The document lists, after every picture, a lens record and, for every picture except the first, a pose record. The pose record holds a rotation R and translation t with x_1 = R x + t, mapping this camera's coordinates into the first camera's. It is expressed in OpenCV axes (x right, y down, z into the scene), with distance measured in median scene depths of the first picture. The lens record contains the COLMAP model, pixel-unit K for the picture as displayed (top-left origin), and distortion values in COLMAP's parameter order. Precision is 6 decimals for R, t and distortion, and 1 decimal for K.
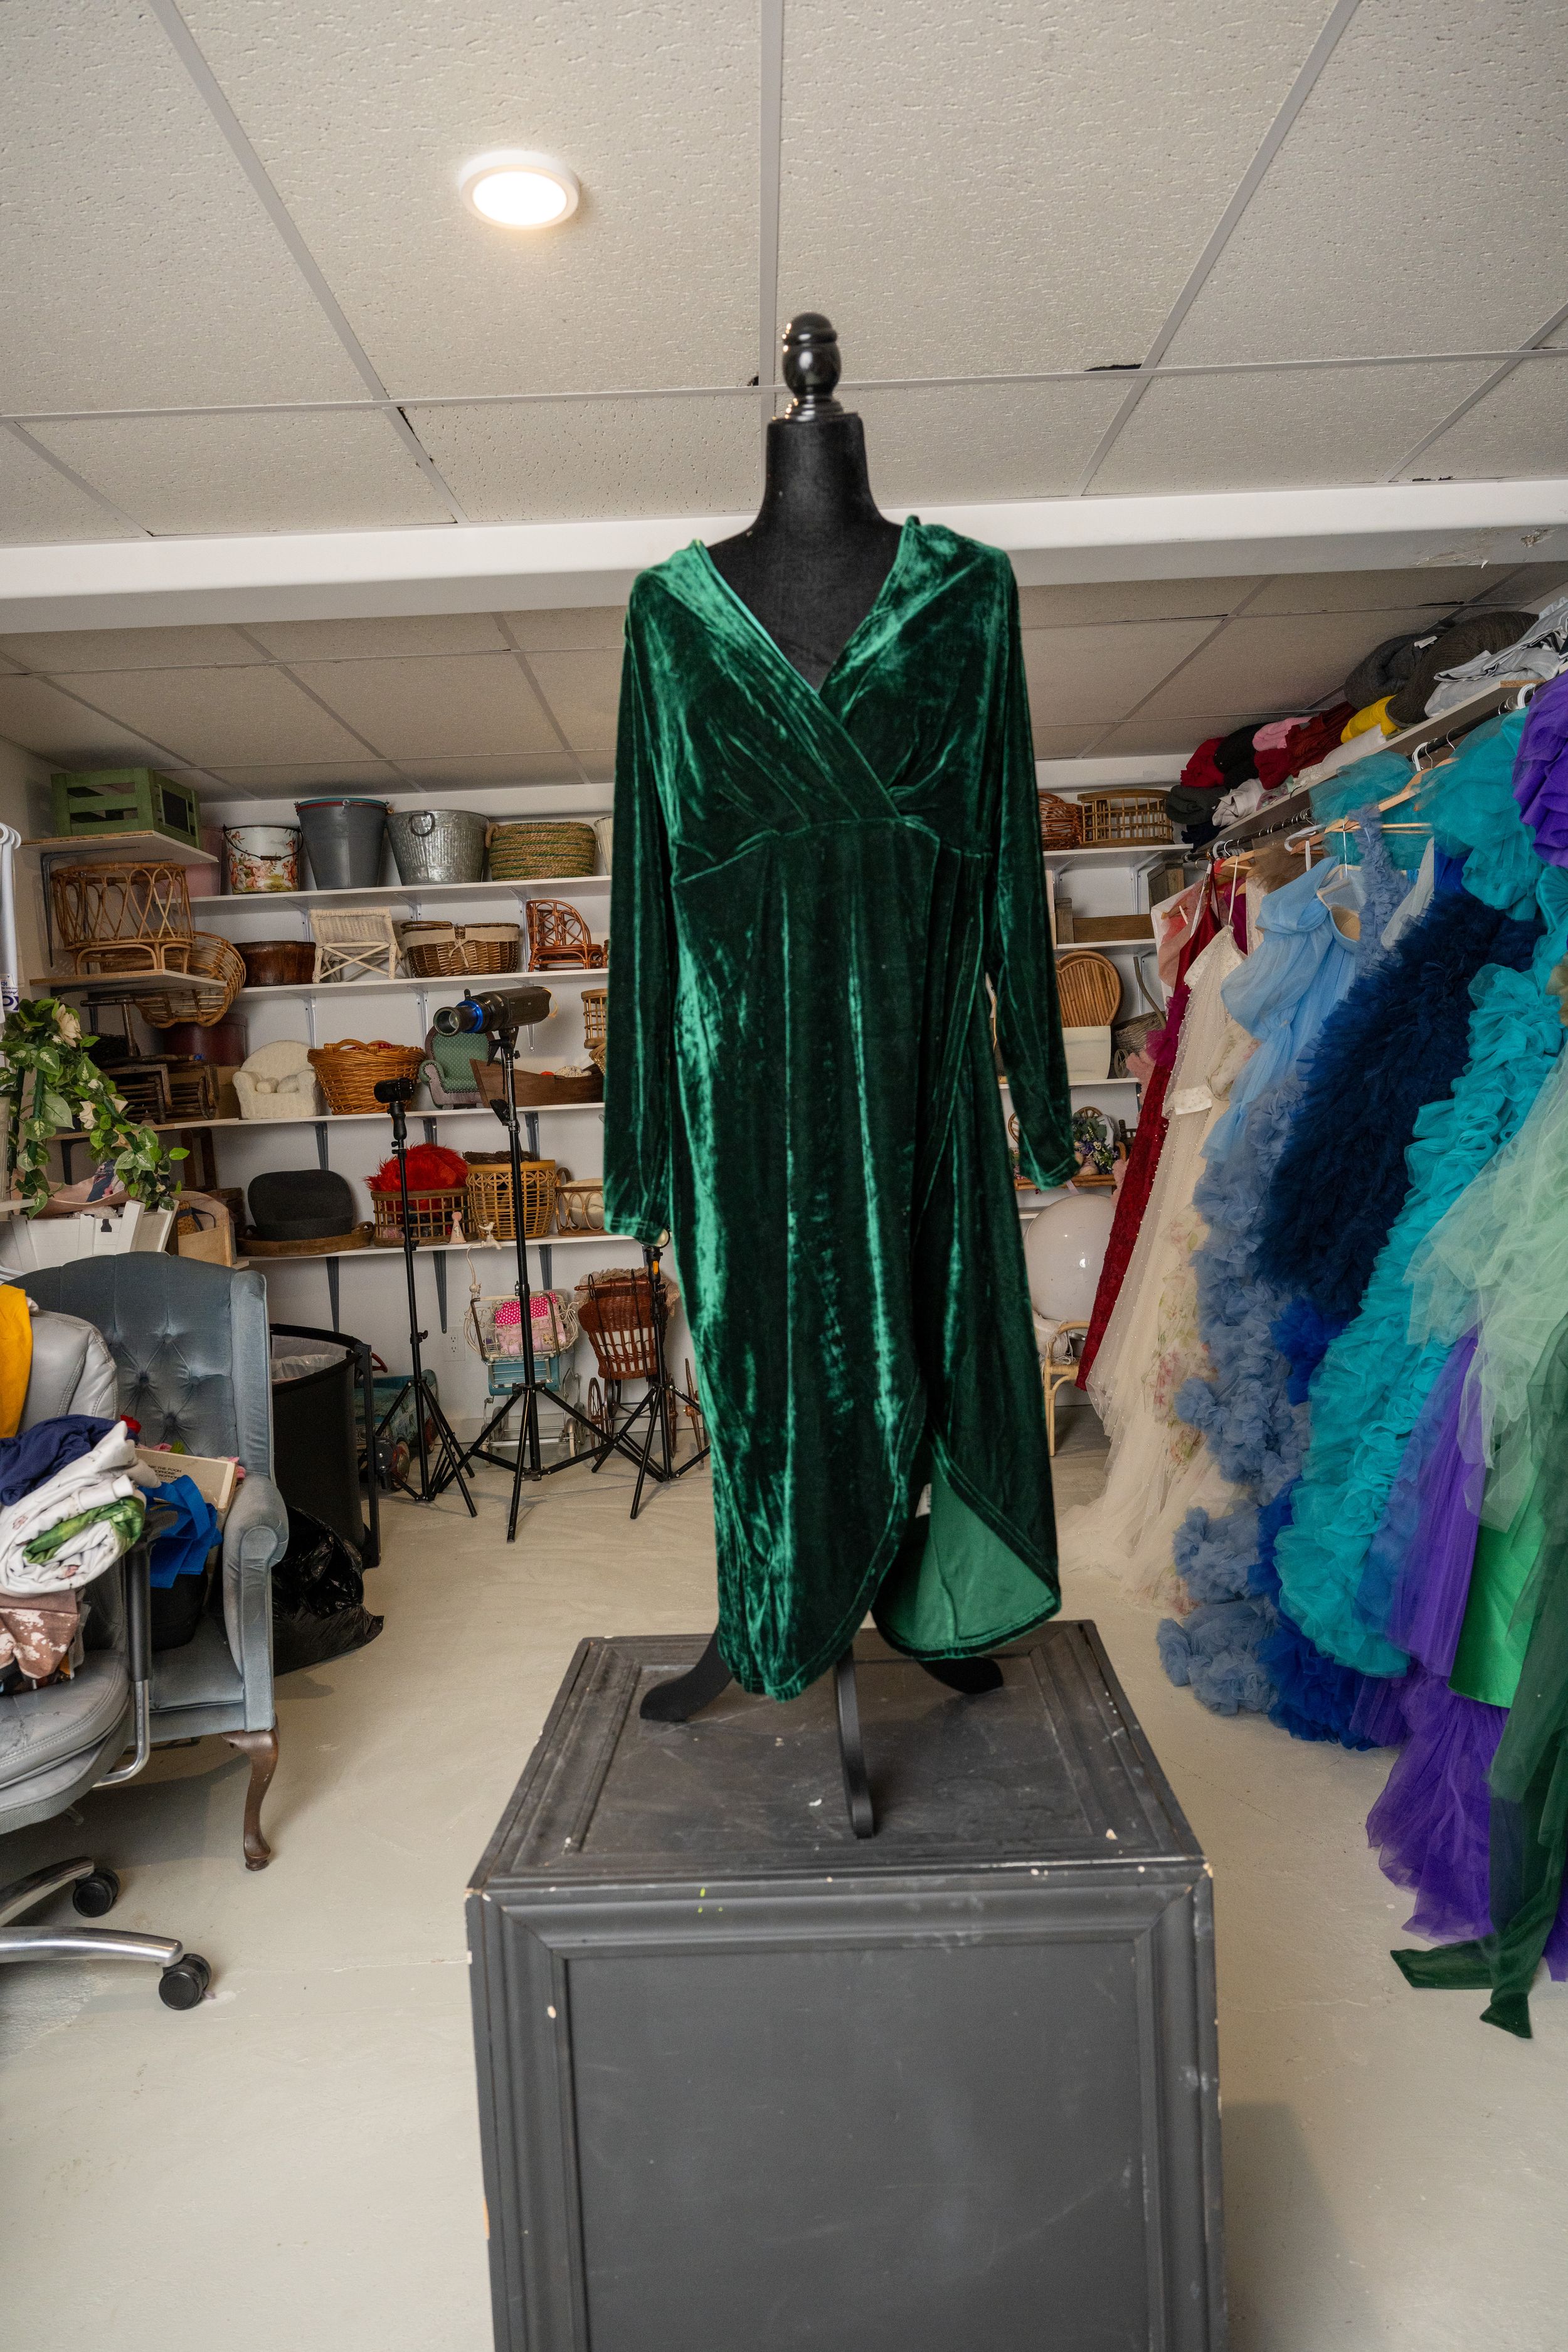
lens RADIAL K [[1588.1, 0, 783.1], [0, 1588.1, 1167.1], [0, 0, 1]] dist [-0.003272, 0.001787]
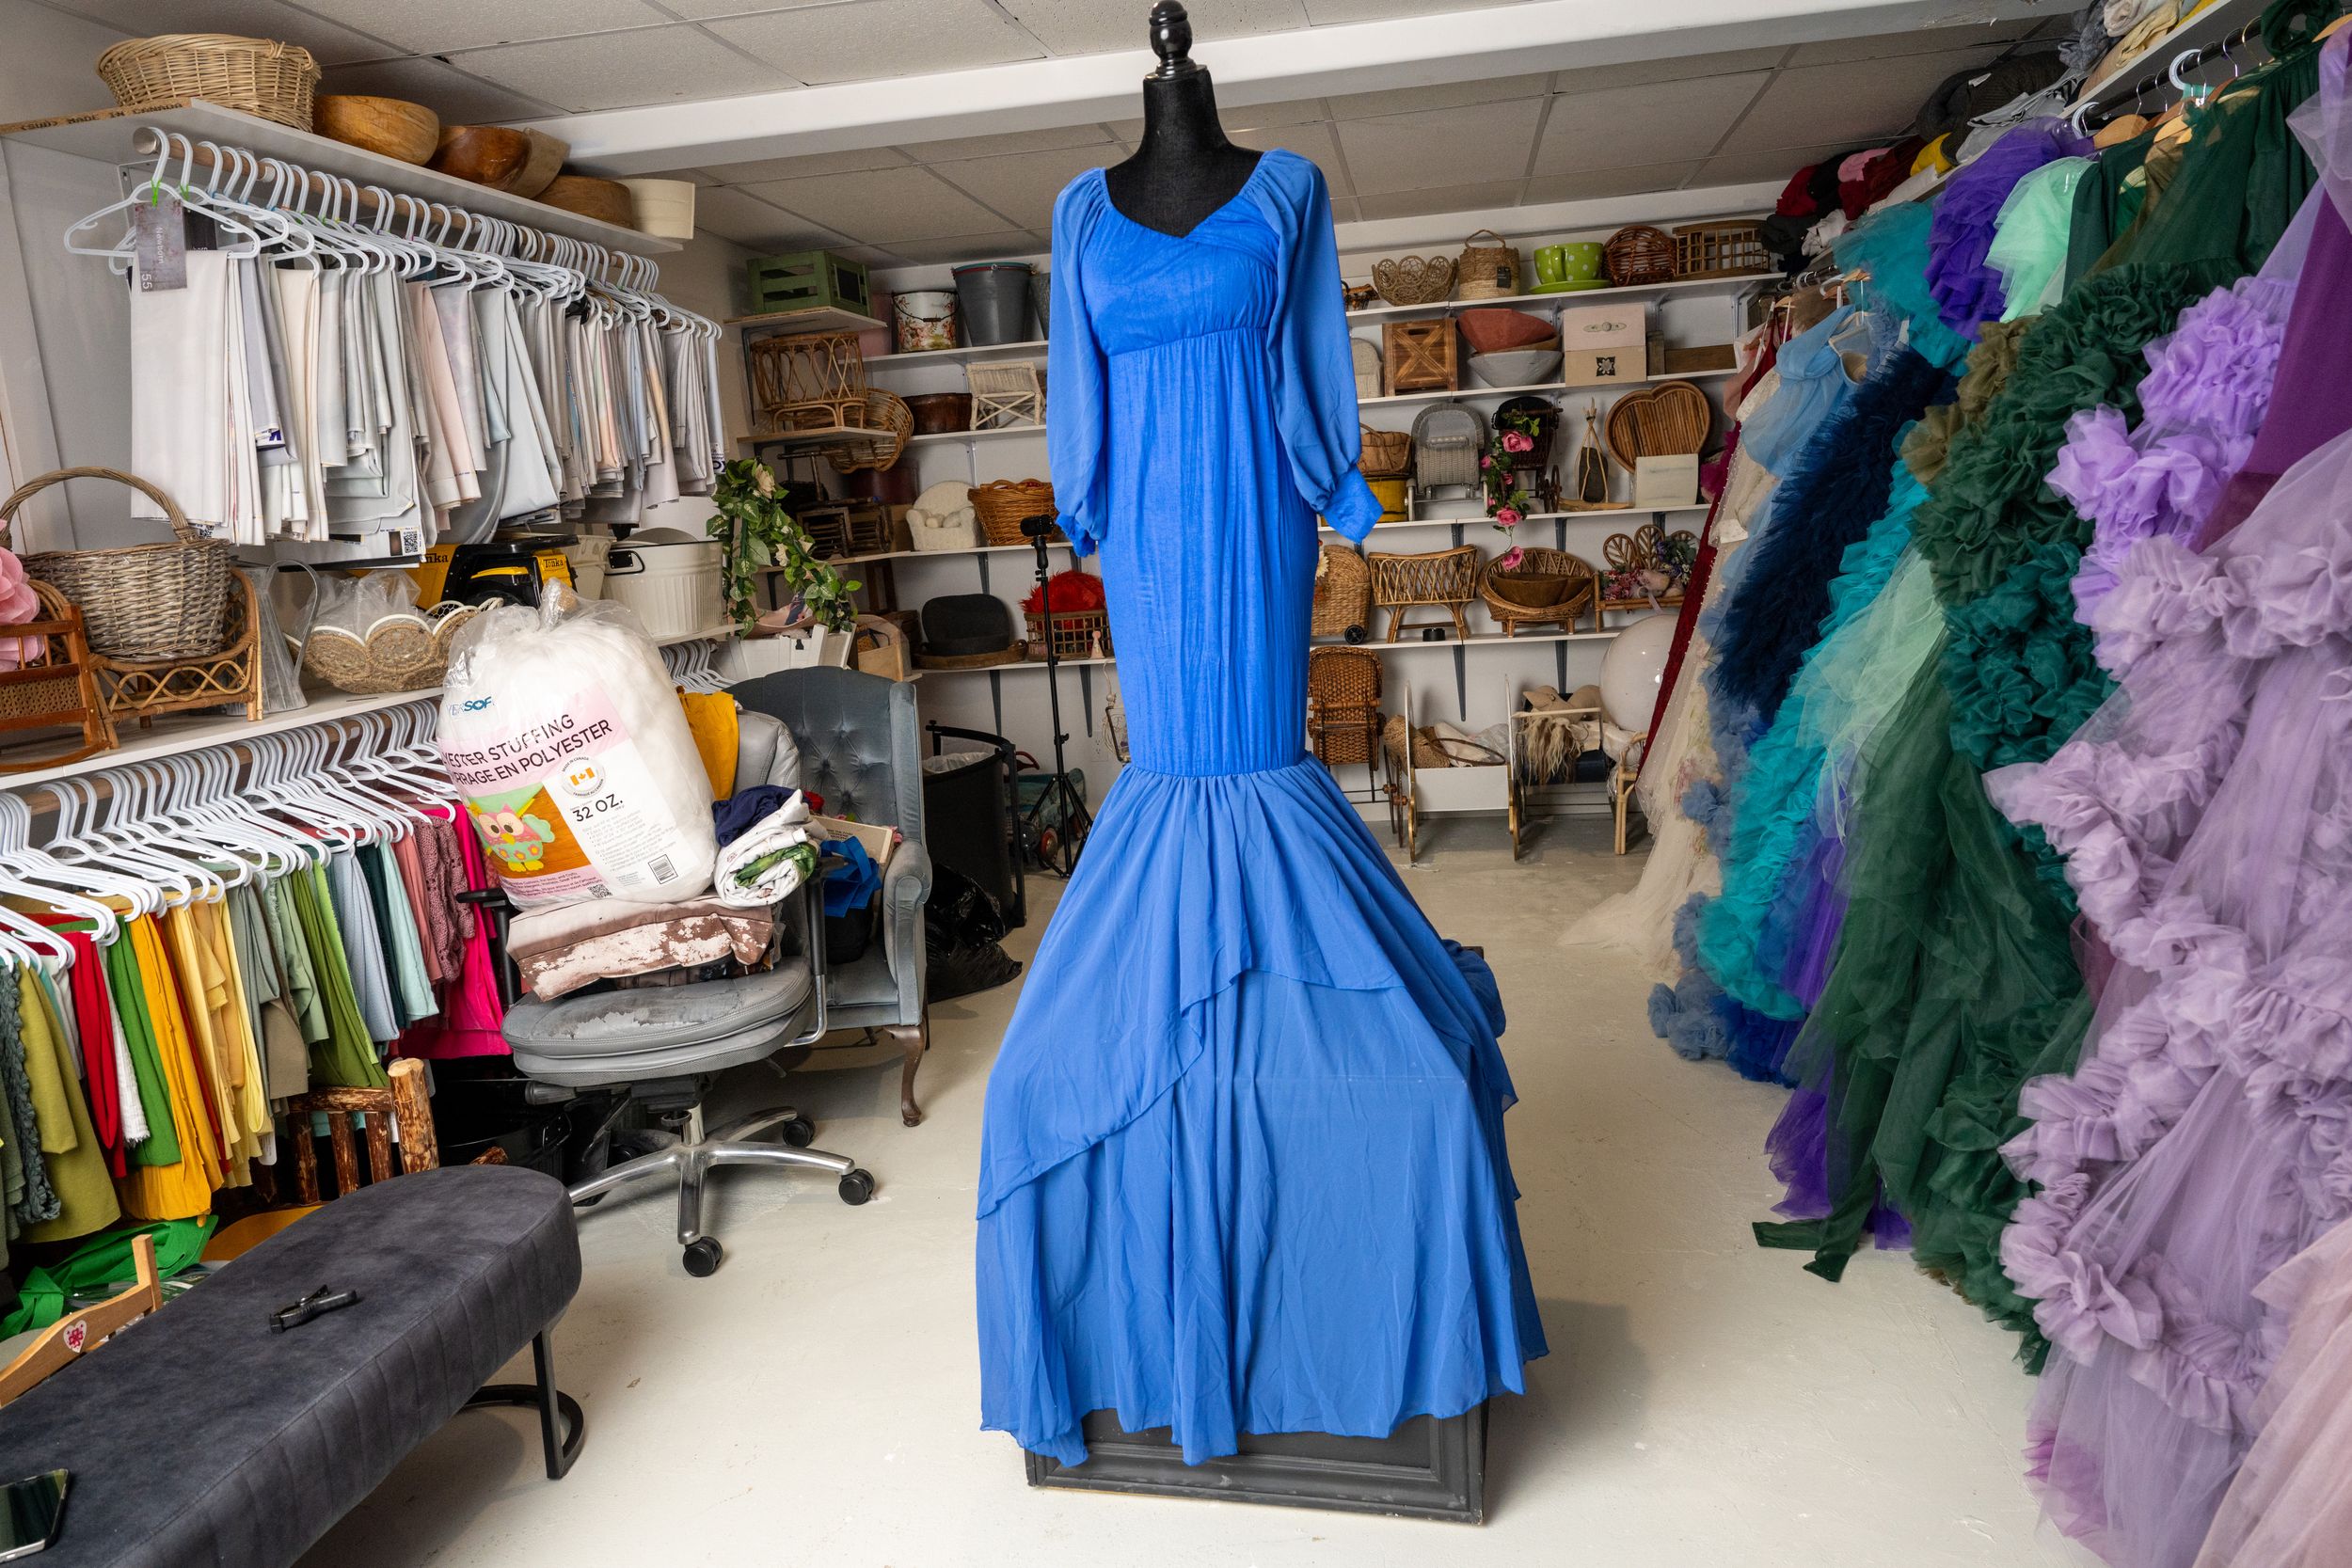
lens RADIAL K [[1587.9, 0, 1179.5], [0, 1587.9, 776.7], [0, 0, 1]] dist [-0.003272, 0.001787]
pose [[0.982643, 0.016732, -0.184752, 0.098385], [0.006148, 0.992440, 0.122578, -0.011179], [0.185406, -0.121586, 0.975111, -0.170935]]
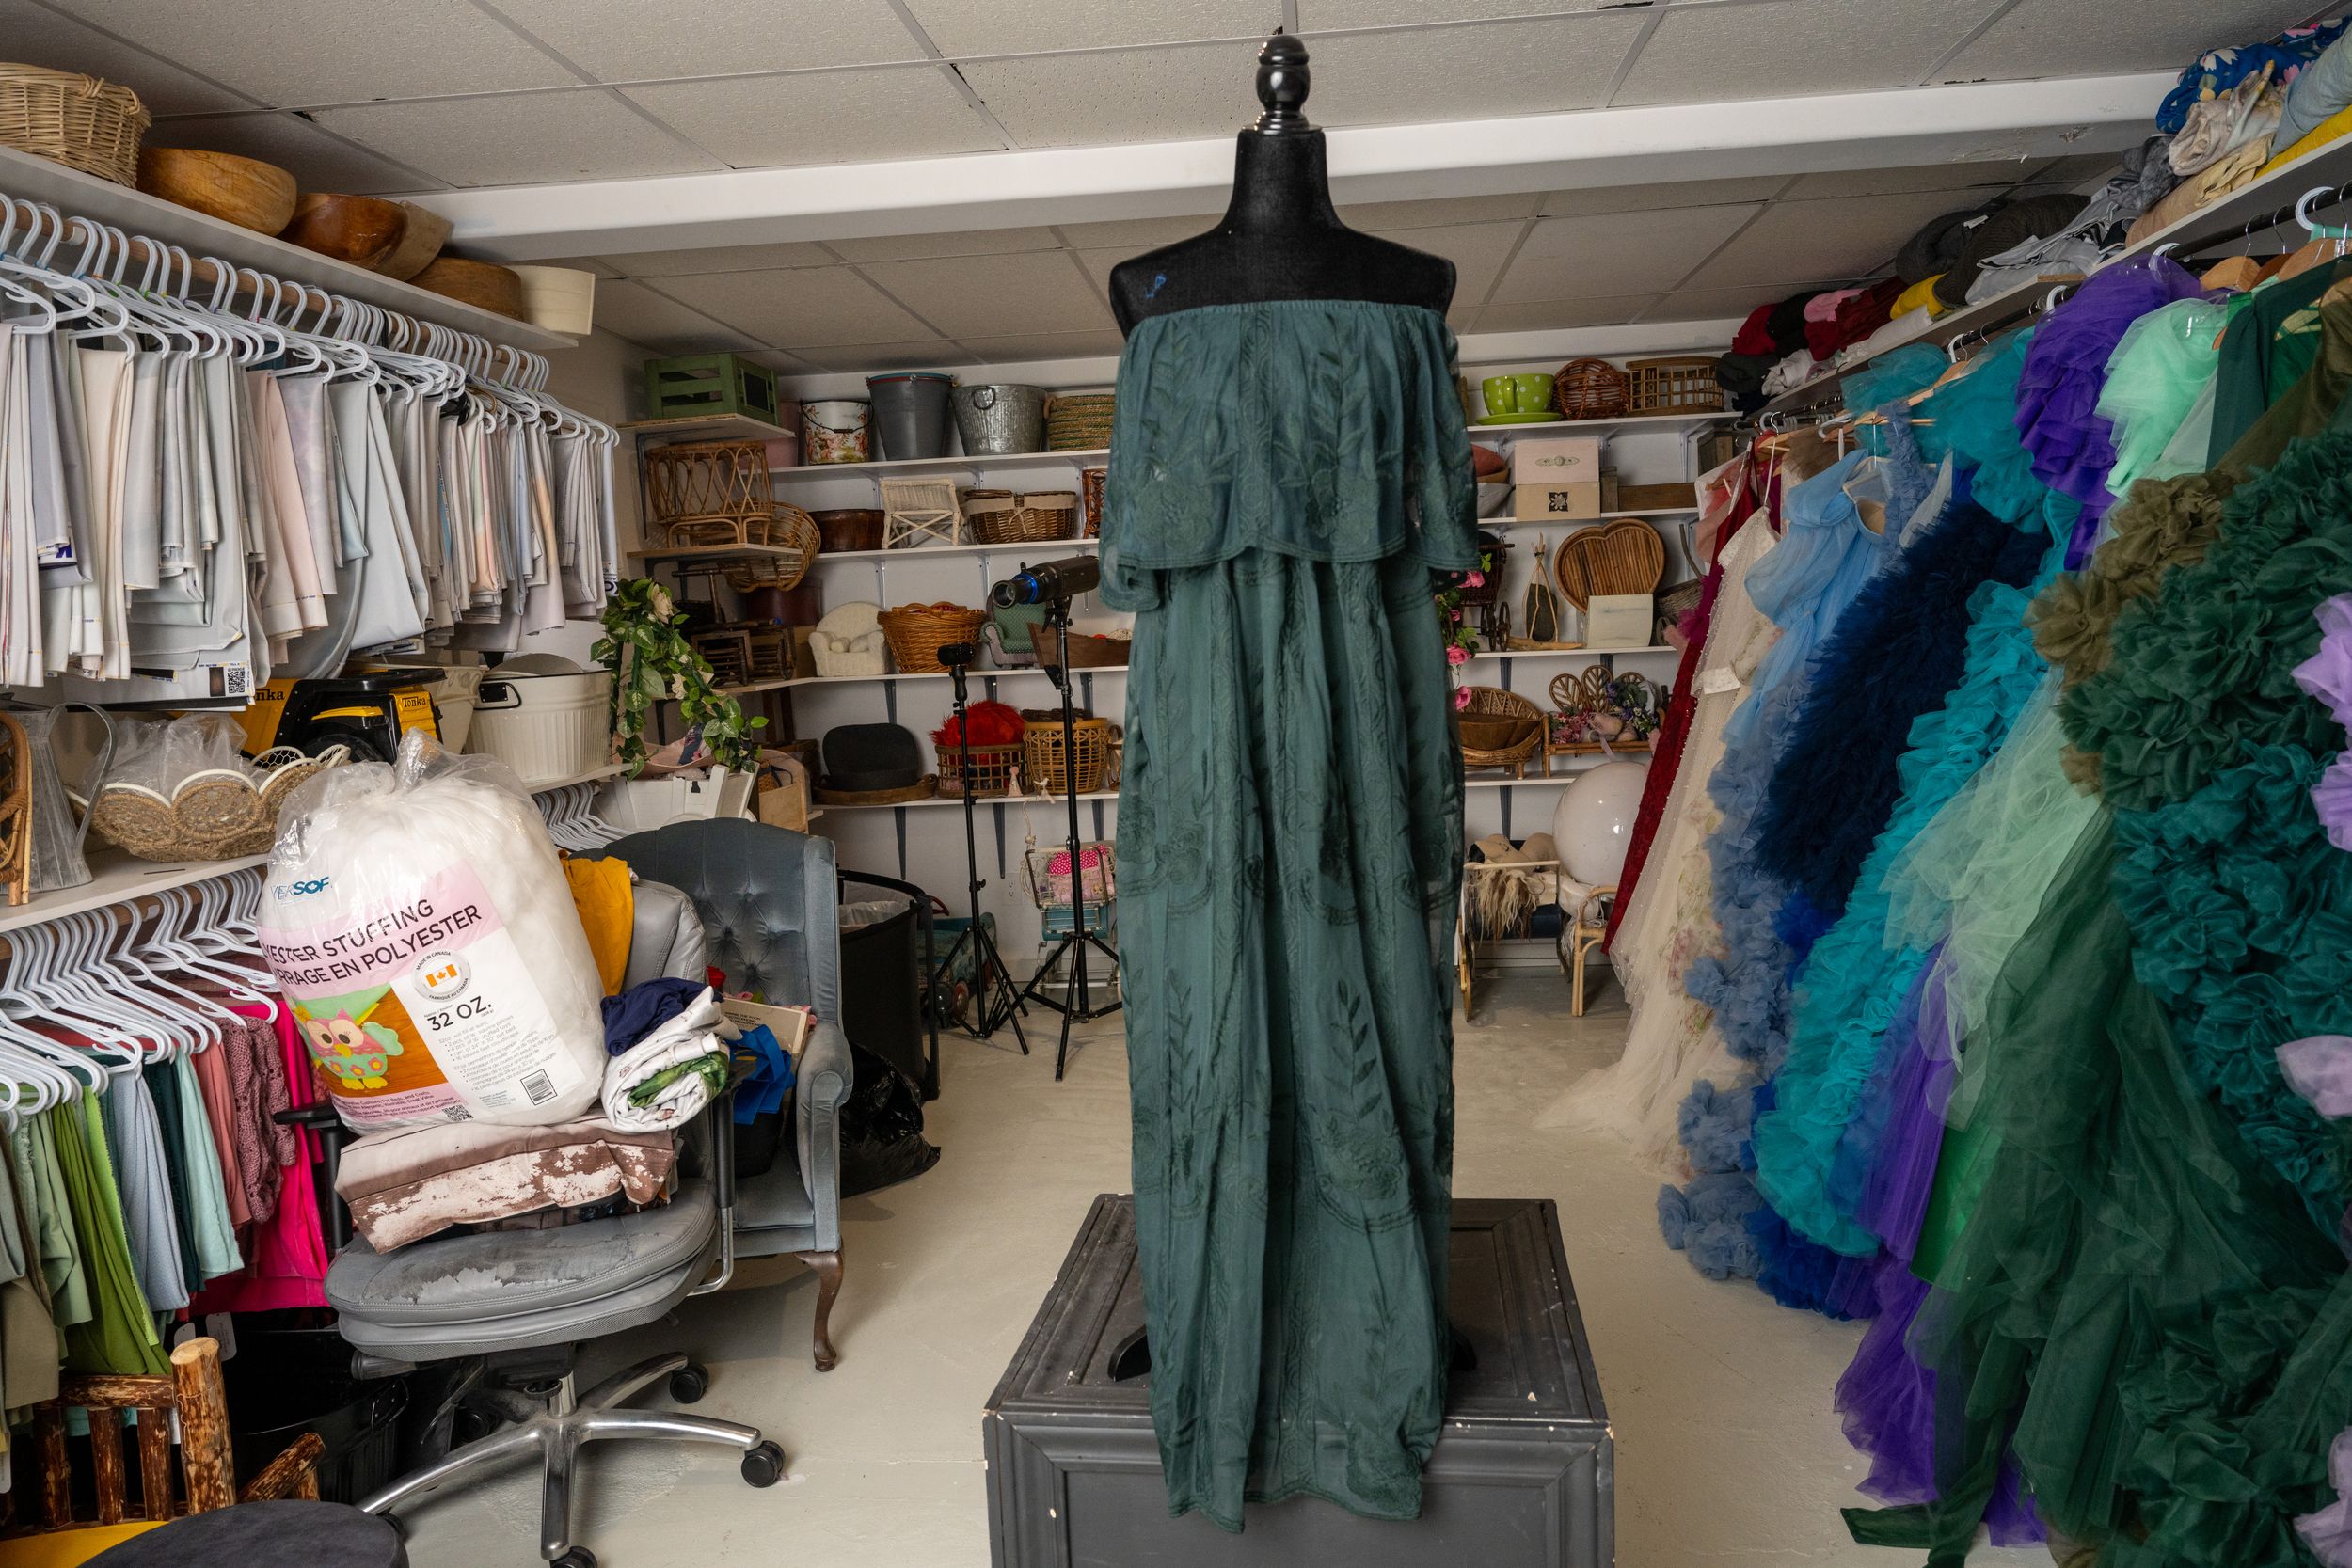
lens RADIAL K [[1586.8, 0, 1179.1], [0, 1586.8, 780.1], [0, 0, 1]] dist [-0.001684, -0.001416]
pose [[0.994134, 0.018775, -0.106515, 0.024665], [-0.012947, 0.998395, 0.055141, -0.033594], [0.107379, -0.053439, 0.992781, -0.057567]]
